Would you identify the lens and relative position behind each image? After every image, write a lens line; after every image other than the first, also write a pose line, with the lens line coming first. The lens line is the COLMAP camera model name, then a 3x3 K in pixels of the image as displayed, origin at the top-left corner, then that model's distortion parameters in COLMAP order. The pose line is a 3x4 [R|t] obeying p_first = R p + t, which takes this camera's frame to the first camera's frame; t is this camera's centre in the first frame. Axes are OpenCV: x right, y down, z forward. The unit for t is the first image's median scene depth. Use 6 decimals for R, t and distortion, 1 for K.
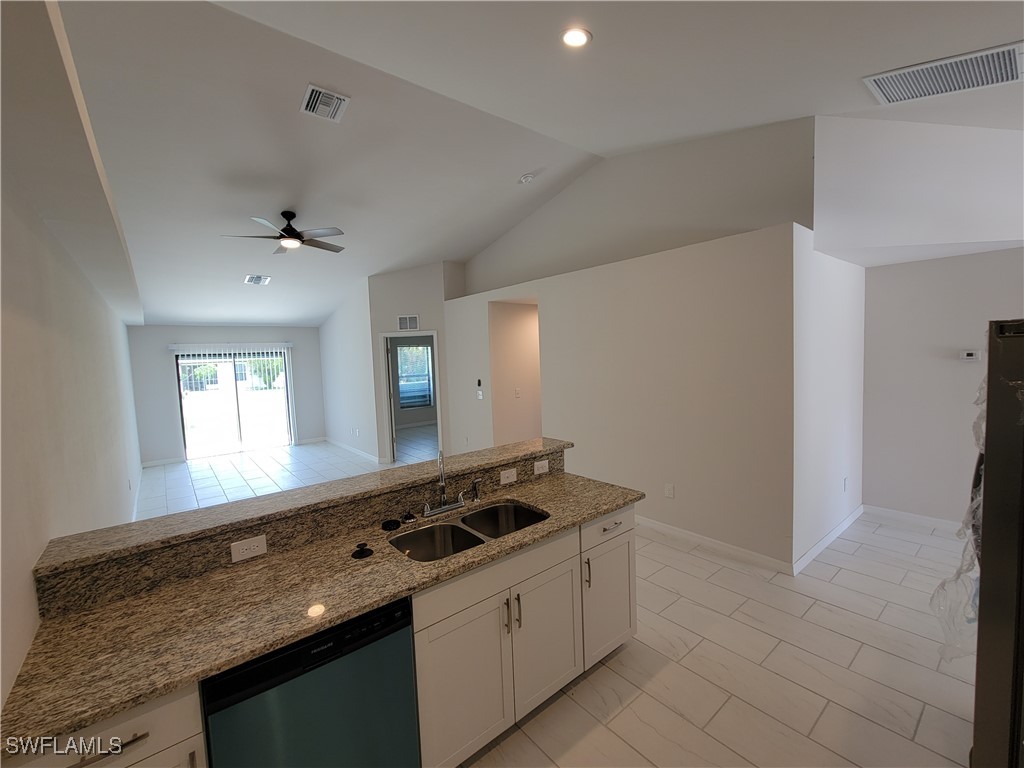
lens RADIAL K [[421.2, 0, 512.0], [0, 421.2, 384.0], [0, 0, 1]] dist [0.002166, 0.000216]
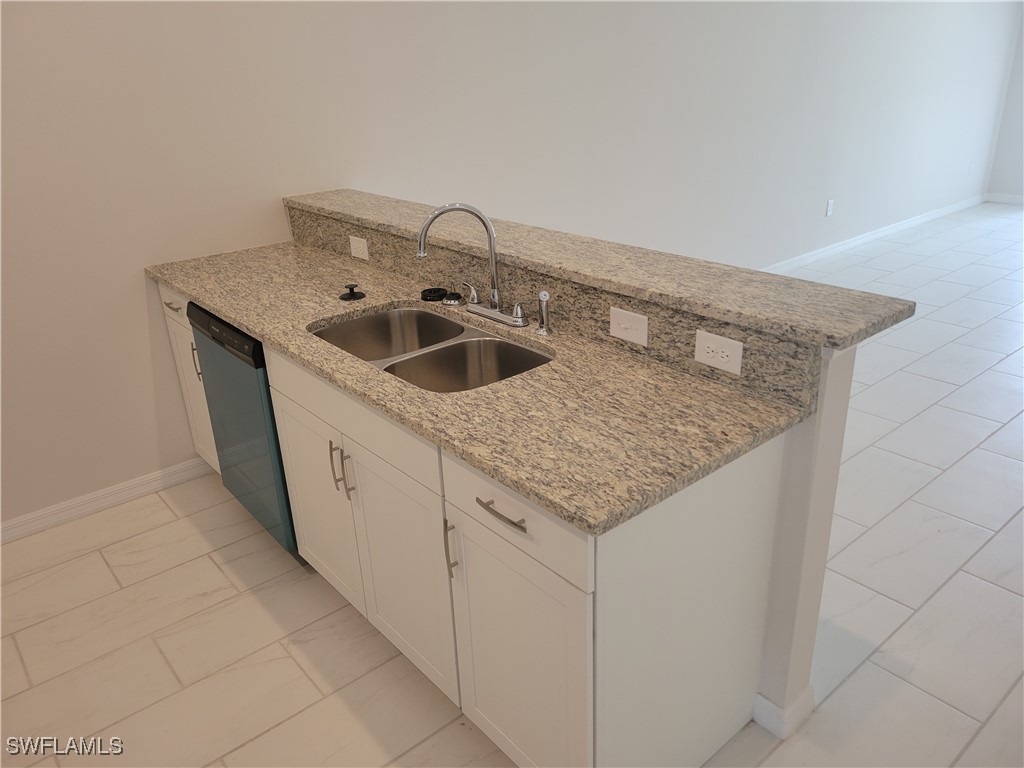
lens RADIAL K [[756.5, 0, 512.0], [0, 756.5, 384.0], [0, 0, 1]] dist [0.063839, -0.001117]
pose [[0.035647, 0.433216, -0.900585, 0.721055], [-0.035843, 0.901132, 0.432061, -0.055023], [0.998721, 0.016878, 0.047651, 0.876319]]
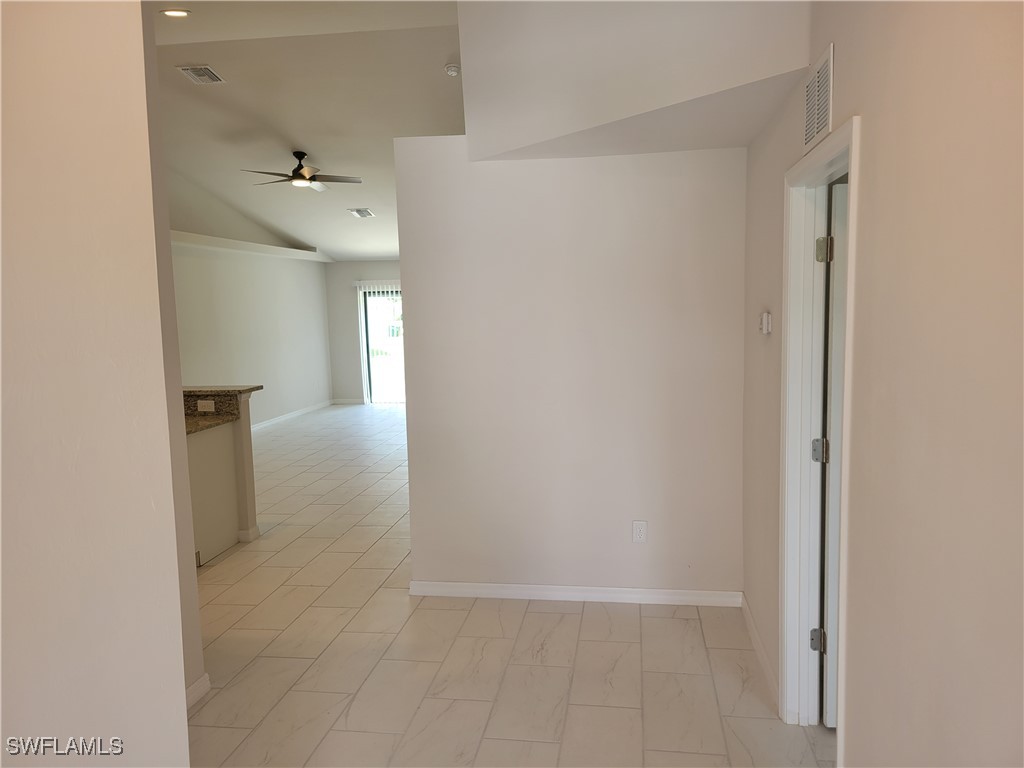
lens RADIAL K [[756.5, 0, 512.0], [0, 756.5, 384.0], [0, 0, 1]] dist [0.063839, -0.001117]
pose [[0.682273, 0.100186, -0.724201, 2.267264], [-0.057736, 0.994856, 0.083235, -0.079536], [0.728814, -0.014976, 0.684548, 0.237275]]
